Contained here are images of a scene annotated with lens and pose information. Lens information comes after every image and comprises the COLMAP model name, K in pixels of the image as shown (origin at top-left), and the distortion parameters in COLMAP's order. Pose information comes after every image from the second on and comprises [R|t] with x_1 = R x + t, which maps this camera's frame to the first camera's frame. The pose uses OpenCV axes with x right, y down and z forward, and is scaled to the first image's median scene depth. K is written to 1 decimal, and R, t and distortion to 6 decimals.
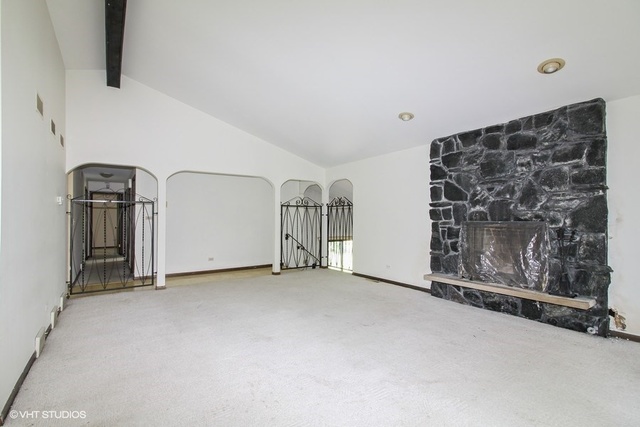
lens RADIAL K [[296.5, 0, 320.4], [0, 296.5, 216.2], [0, 0, 1]] dist [0.015778, -0.004107]
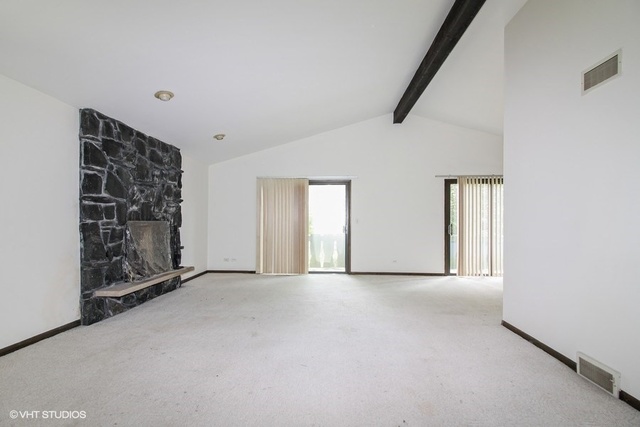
lens RADIAL K [[296.5, 0, 318.6], [0, 296.5, 217.9], [0, 0, 1]] dist [0.015778, -0.004107]
pose [[-0.782230, 0.003083, 0.622982, -0.575113], [-0.011756, 0.999737, -0.019708, 0.018816], [-0.622878, -0.022740, -0.781988, 1.386819]]
